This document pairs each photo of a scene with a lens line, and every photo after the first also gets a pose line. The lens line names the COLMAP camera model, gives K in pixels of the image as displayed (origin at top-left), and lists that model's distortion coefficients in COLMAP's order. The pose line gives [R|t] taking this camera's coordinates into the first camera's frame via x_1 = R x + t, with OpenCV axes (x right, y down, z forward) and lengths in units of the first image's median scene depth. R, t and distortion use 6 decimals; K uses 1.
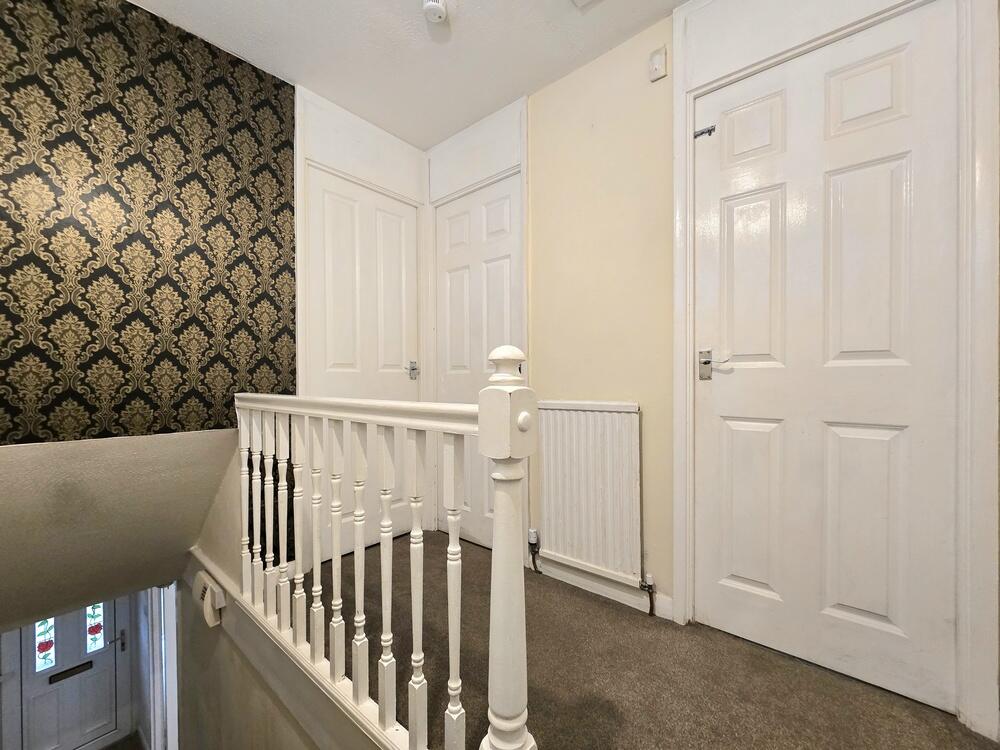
lens RADIAL K [[411.3, 0, 500.9], [0, 411.3, 382.8], [0, 0, 1]] dist [-0.002070, -0.000403]
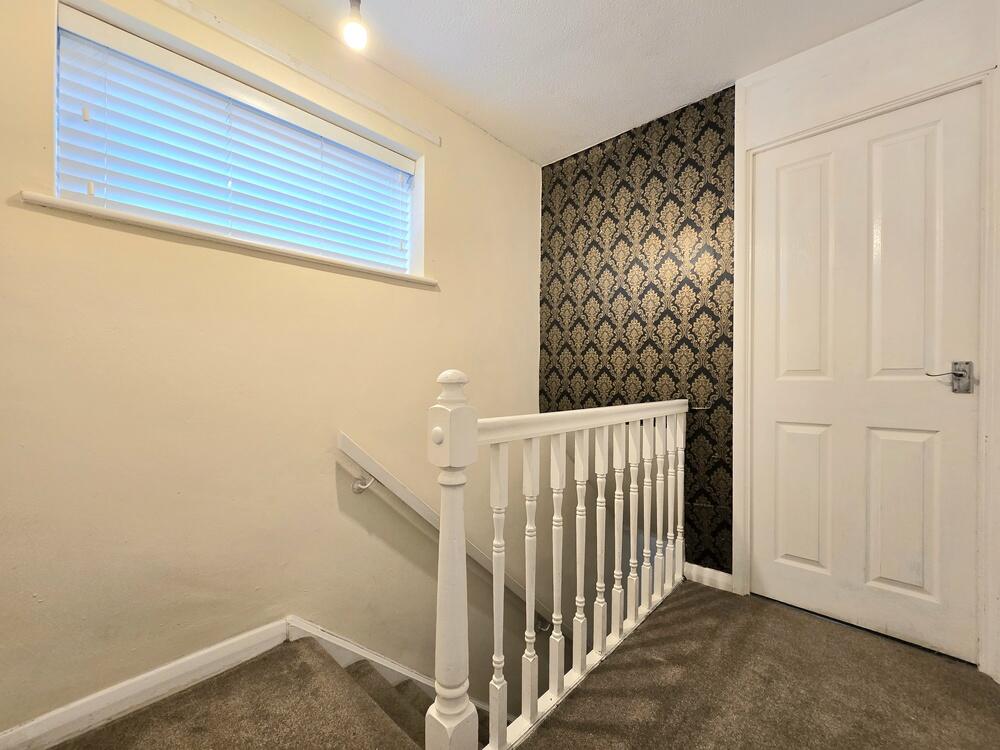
lens RADIAL K [[411.3, 0, 500.9], [0, 411.3, 382.8], [0, 0, 1]] dist [-0.002070, -0.000403]
pose [[-0.037902, 0.012060, -0.999209, 0.579359], [-0.012385, 0.999845, 0.012537, -0.032450], [0.999205, 0.012851, -0.037746, 0.586316]]
